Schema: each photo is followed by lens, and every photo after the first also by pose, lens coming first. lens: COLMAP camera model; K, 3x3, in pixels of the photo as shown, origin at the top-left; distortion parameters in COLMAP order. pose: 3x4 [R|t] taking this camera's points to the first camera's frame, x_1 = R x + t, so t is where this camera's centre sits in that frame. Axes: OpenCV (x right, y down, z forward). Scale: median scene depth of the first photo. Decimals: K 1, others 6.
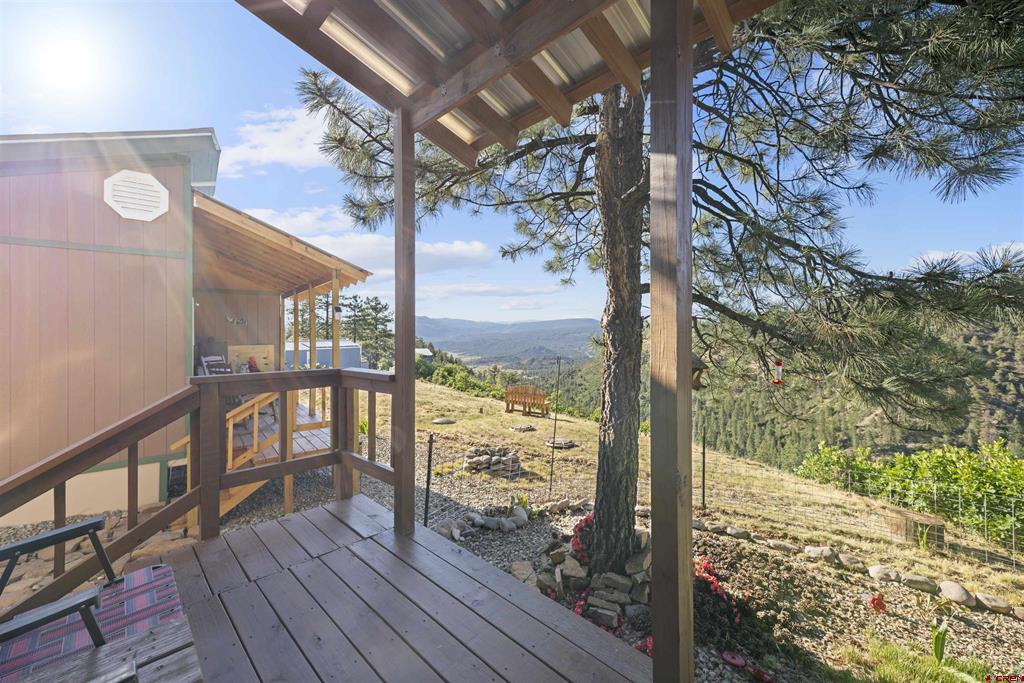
lens RADIAL K [[412.1, 0, 515.8], [0, 412.1, 342.3], [0, 0, 1]] dist [0.001832, 0.000324]
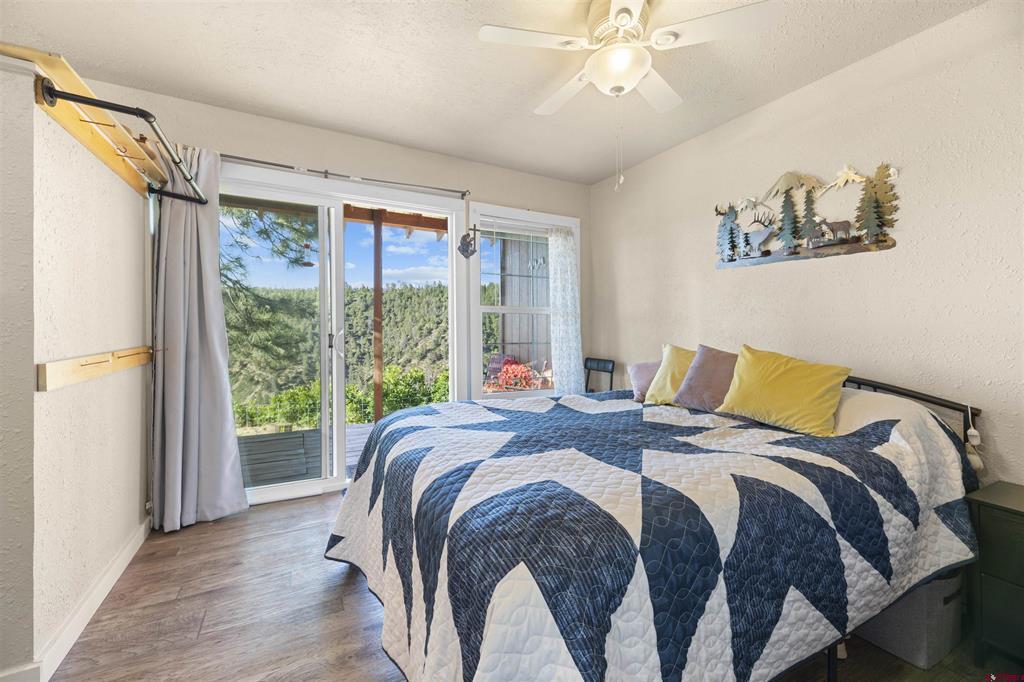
lens RADIAL K [[412.1, 0, 515.8], [0, 412.1, 341.8], [0, 0, 1]] dist [0.001832, 0.000324]
pose [[0.278990, -0.031989, 0.959761, -0.627733], [0.004448, 0.999477, 0.032020, 0.011429], [-0.960284, -0.004665, 0.278987, -0.659878]]
